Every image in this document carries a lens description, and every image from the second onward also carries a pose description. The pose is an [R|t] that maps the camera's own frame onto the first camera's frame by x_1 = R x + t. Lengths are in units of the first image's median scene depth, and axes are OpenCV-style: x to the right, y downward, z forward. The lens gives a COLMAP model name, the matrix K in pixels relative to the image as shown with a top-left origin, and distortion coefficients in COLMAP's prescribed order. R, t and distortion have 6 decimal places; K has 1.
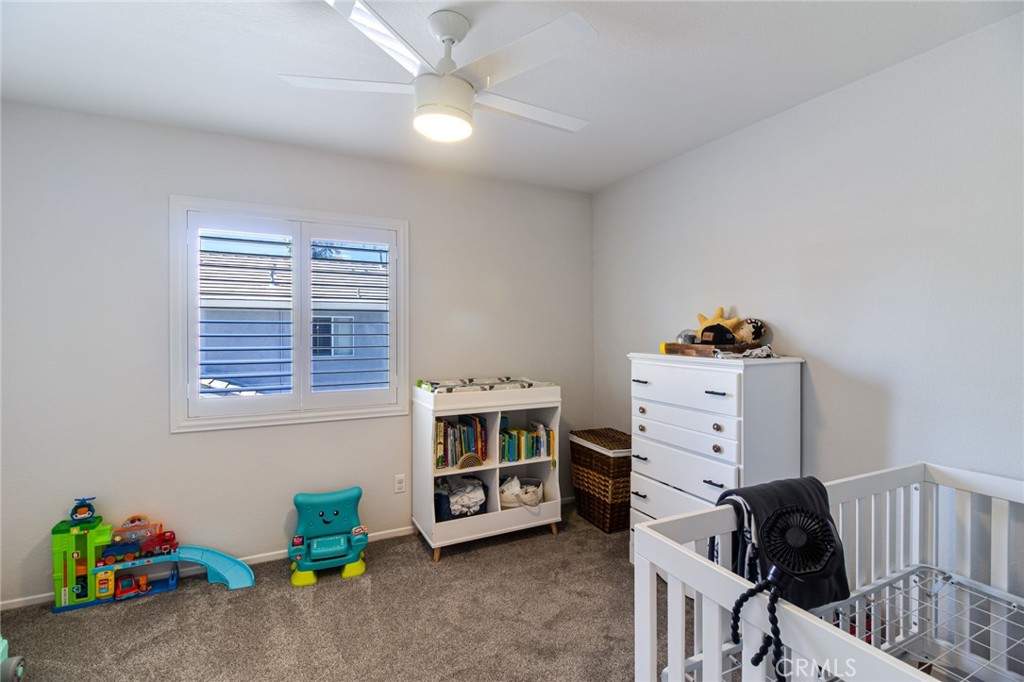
lens RADIAL K [[474.6, 0, 513.2], [0, 474.6, 336.9], [0, 0, 1]] dist [0.011553, -0.008048]
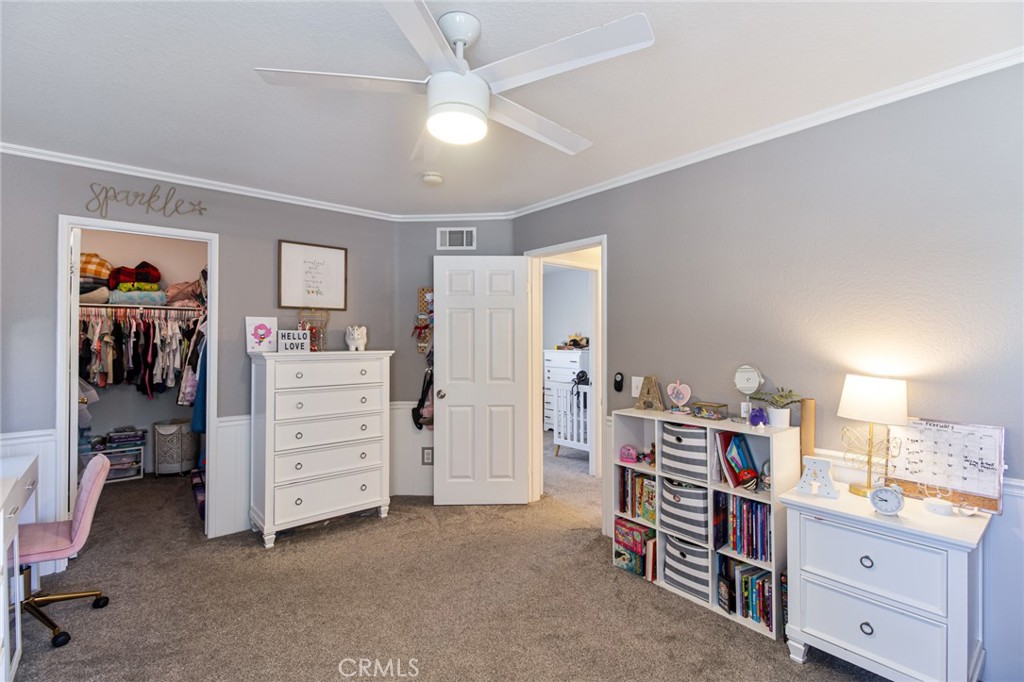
lens RADIAL K [[474.6, 0, 509.8], [0, 474.6, 339.3], [0, 0, 1]] dist [0.011553, -0.008048]
pose [[0.972358, 0.000878, 0.233495, -0.613545], [0.001514, 0.999948, -0.010063, 0.003276], [-0.233492, 0.010139, 0.972306, -1.680659]]
